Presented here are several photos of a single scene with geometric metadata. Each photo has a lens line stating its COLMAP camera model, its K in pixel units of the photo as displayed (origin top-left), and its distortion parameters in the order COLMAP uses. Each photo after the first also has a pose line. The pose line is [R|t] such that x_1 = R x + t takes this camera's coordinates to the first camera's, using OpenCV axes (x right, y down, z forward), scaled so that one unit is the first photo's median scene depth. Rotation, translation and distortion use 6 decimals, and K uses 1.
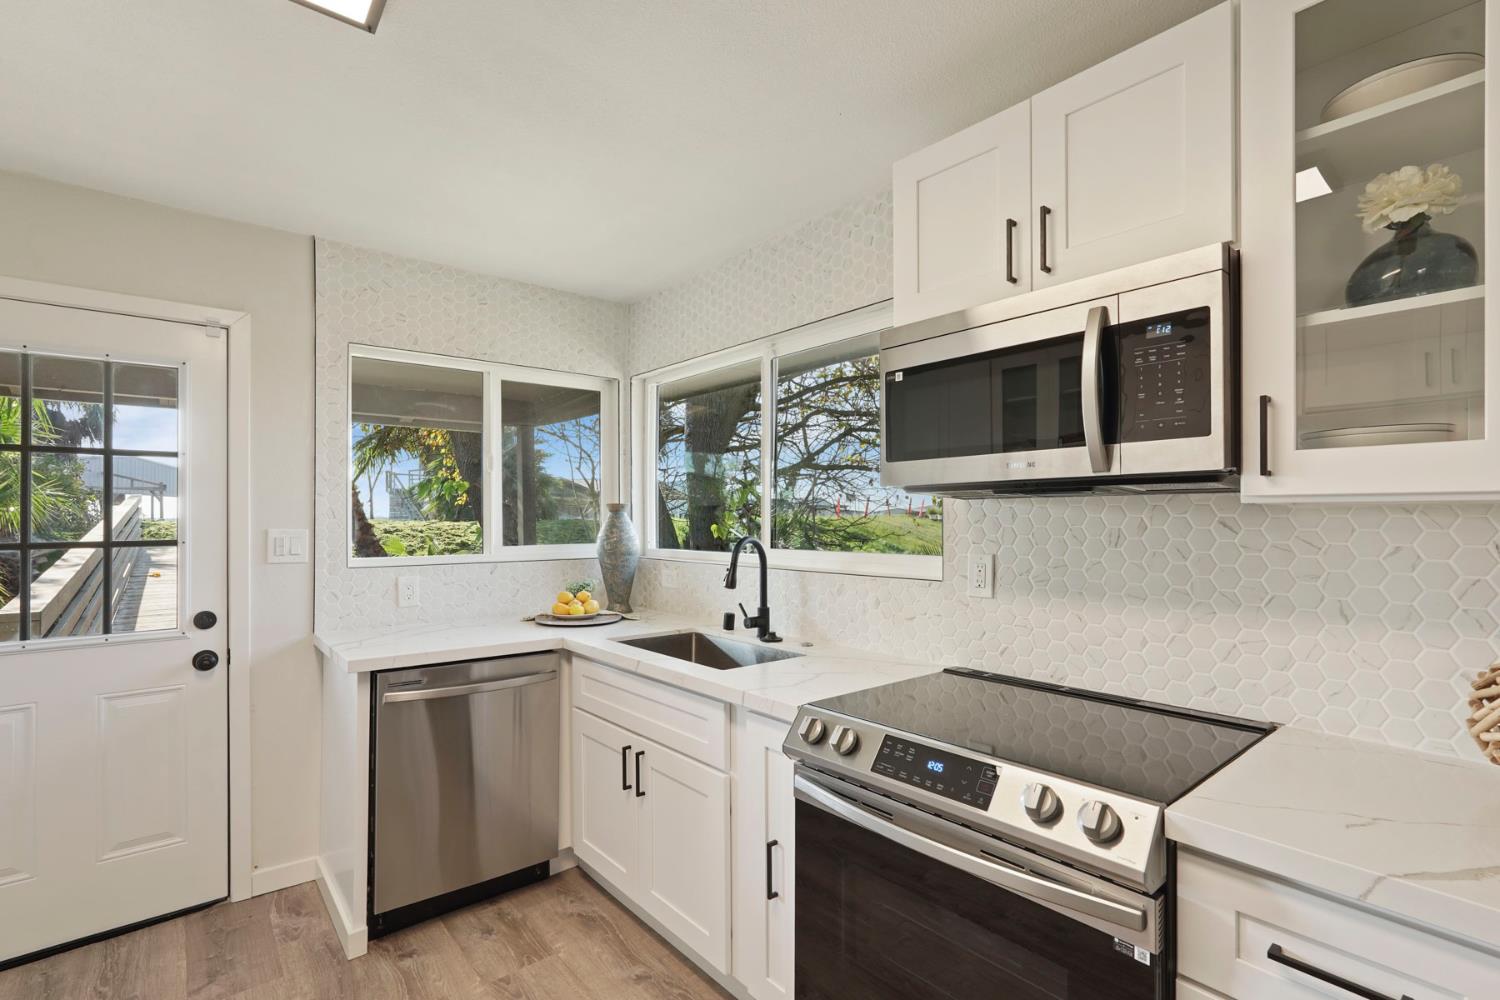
lens RADIAL K [[689.7, 0, 745.9], [0, 689.7, 513.6], [0, 0, 1]] dist [0.001956, 0.000474]
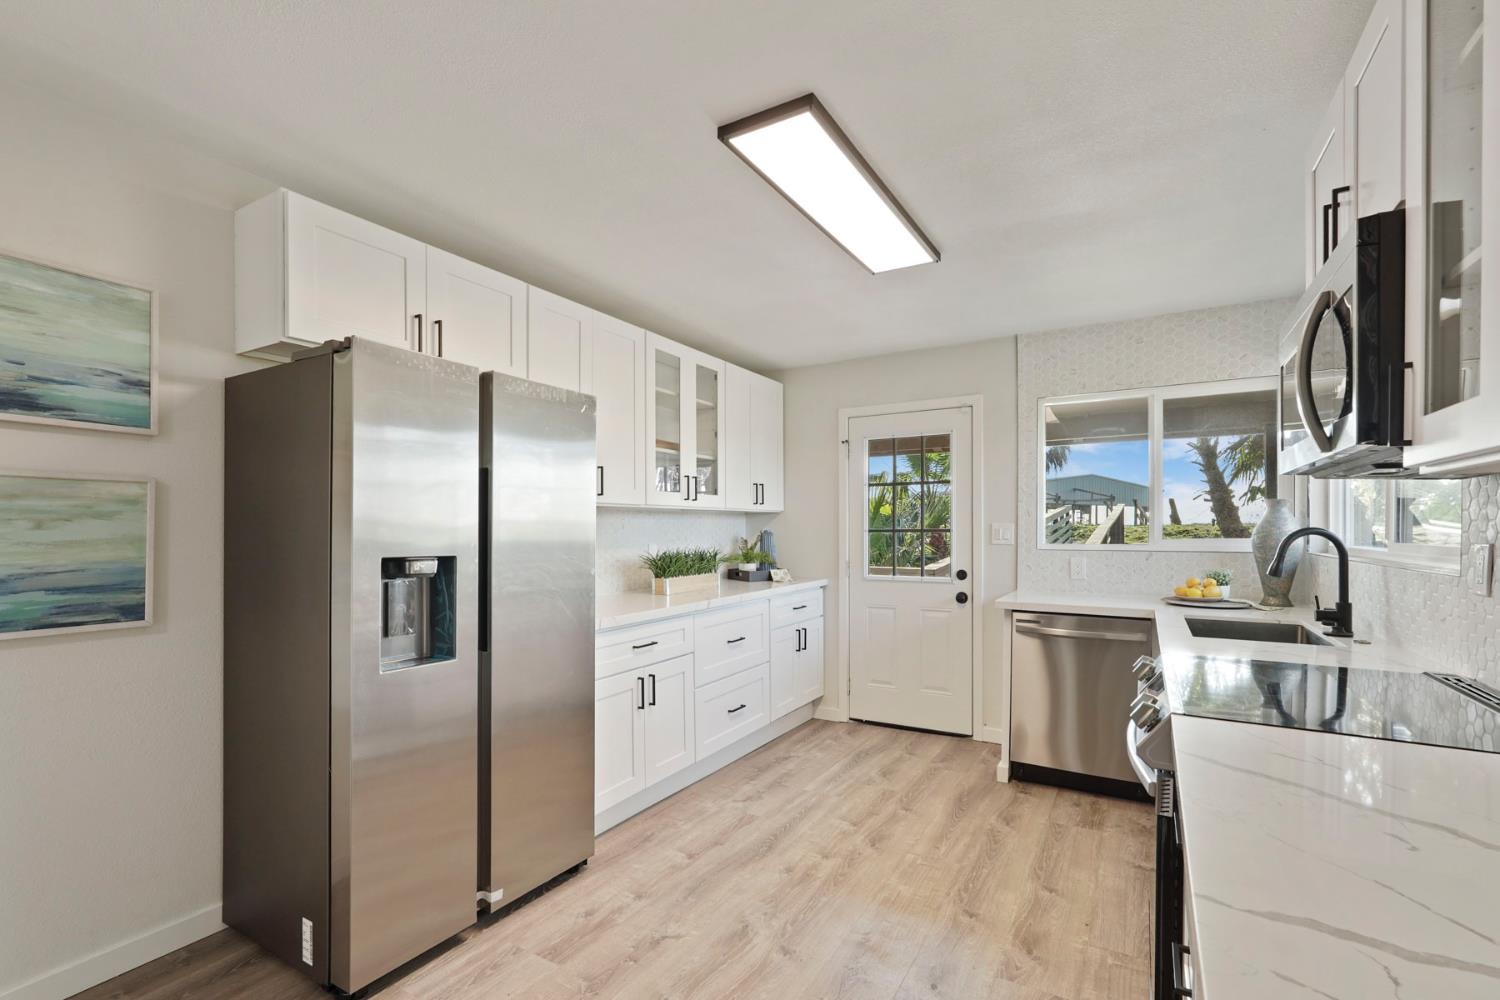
lens RADIAL K [[683.2, 0, 753.5], [0, 683.2, 530.7], [0, 0, 1]] dist [0.000605, 0.000175]
pose [[0.339326, 0.004478, -0.940658, 0.673330], [0.006001, 0.999958, 0.006925, 0.026973], [0.940650, -0.007995, 0.339285, -0.089212]]
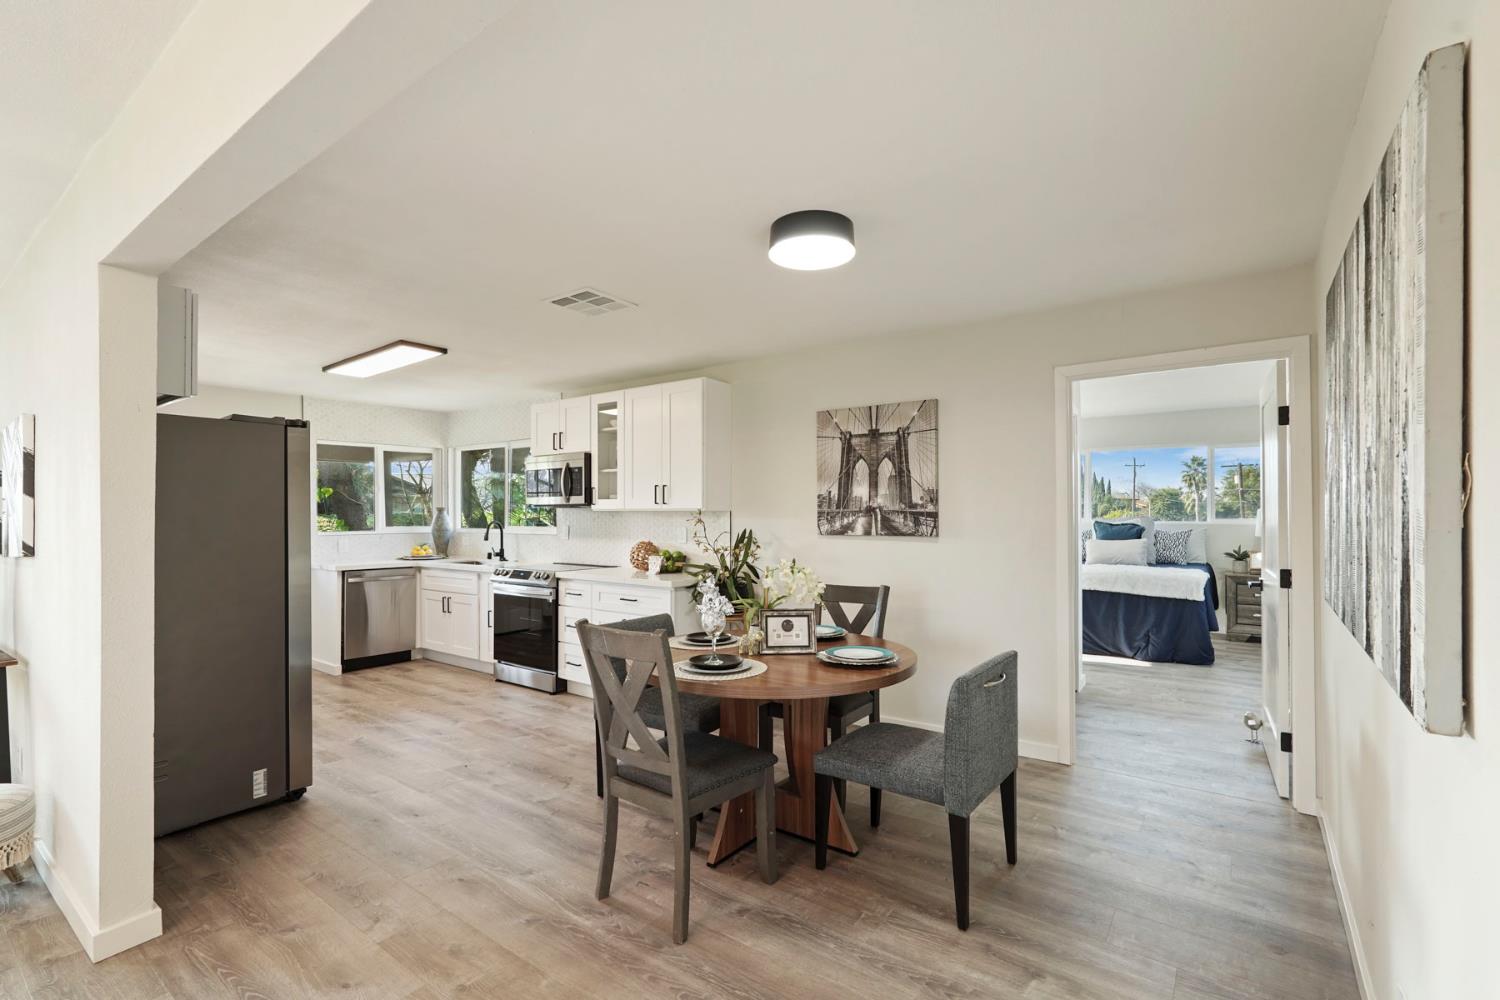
lens RADIAL K [[689.7, 0, 745.9], [0, 689.7, 513.6], [0, 0, 1]] dist [0.001956, 0.000474]
pose [[0.974805, -0.001325, 0.223055, 0.358382], [-0.000474, 0.999968, 0.008015, -0.017402], [-0.223058, -0.007919, 0.974773, -1.803235]]
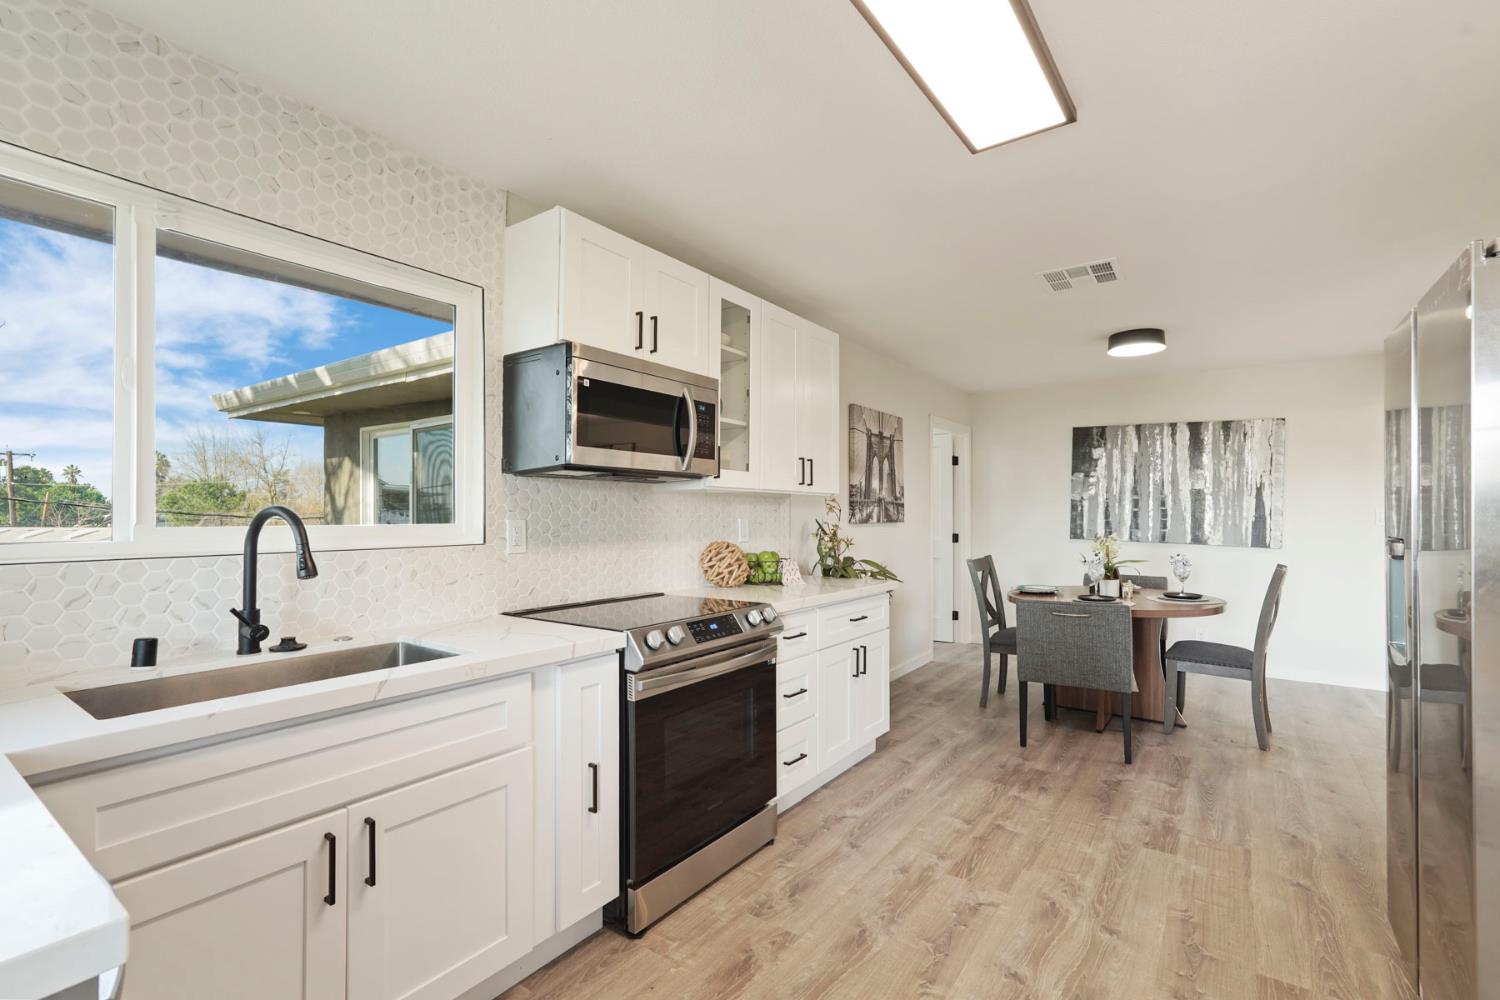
lens RADIAL K [[682.7, 0, 755.5], [0, 682.7, 512.9], [0, 0, 1]] dist [-0.000677, 0.000465]
pose [[-0.261198, 0.002753, 0.965281, -0.804231], [-0.010937, 0.999923, -0.005811, 0.039481], [-0.965223, -0.012075, -0.261148, 0.731258]]
